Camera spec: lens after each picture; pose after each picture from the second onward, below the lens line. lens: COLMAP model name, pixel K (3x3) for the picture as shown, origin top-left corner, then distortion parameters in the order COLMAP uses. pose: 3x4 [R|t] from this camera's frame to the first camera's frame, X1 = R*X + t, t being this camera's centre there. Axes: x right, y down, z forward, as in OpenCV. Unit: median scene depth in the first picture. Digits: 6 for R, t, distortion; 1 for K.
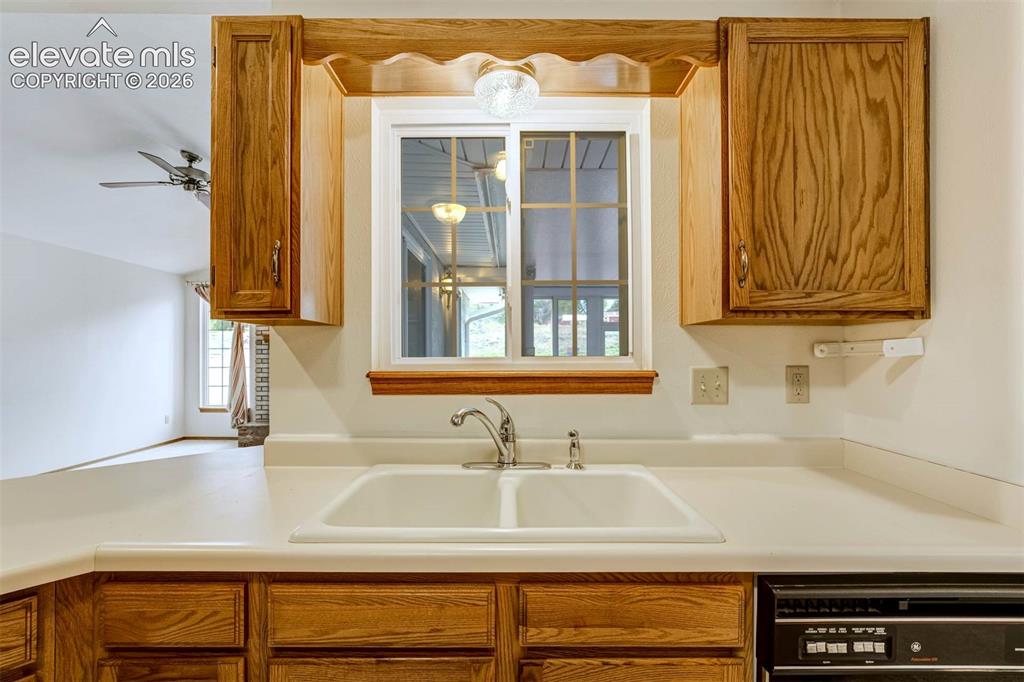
lens RADIAL K [[453.6, 0, 511.0], [0, 453.6, 349.0], [0, 0, 1]] dist [-0.001059, 0.000189]
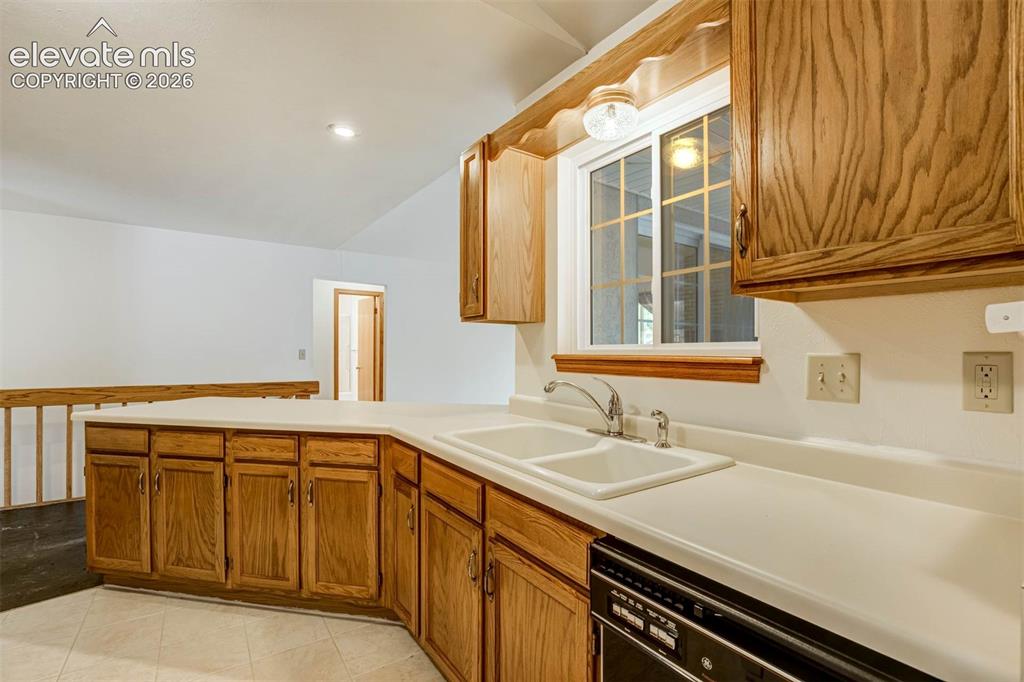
lens RADIAL K [[463.6, 0, 532.6], [0, 463.6, 340.8], [0, 0, 1]] dist [0.001083, 0.000879]
pose [[0.582419, -0.016149, -0.812728, 0.986326], [0.005069, 0.999855, -0.016235, 0.036123], [0.812873, 0.005336, 0.582417, 0.146044]]
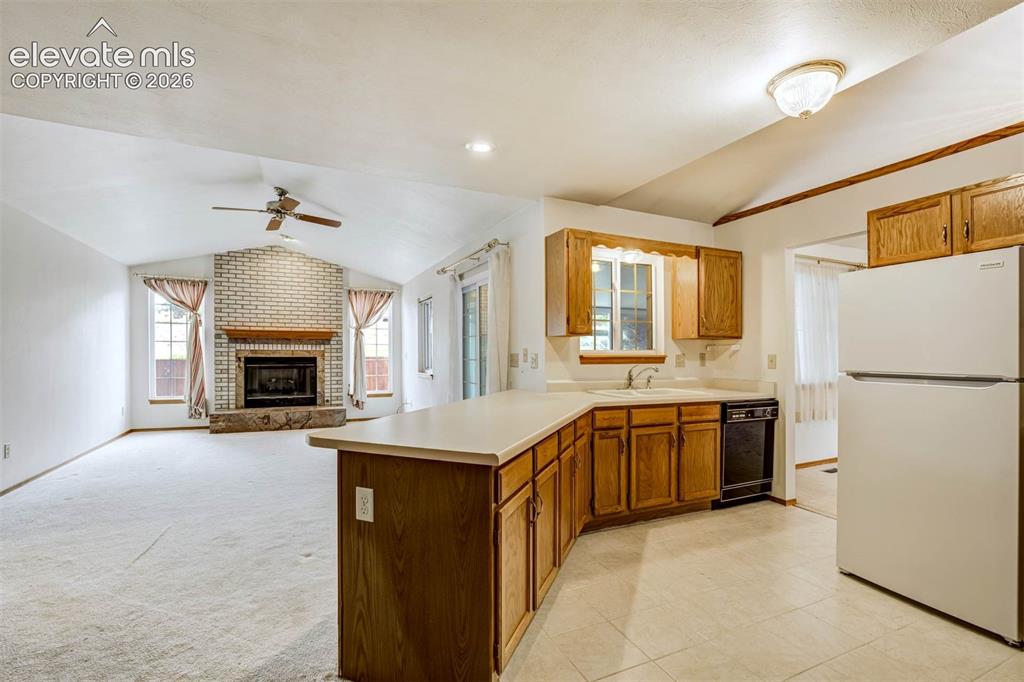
lens RADIAL K [[460.8, 0, 512.0], [0, 460.8, 341.0], [0, 0, 1]] dist [-0.029193, 0.000178]
pose [[0.911279, 0.013687, 0.411563, -2.112475], [-0.010407, 0.999894, -0.010209, 0.001223], [-0.411659, 0.005020, 0.911324, -1.458645]]
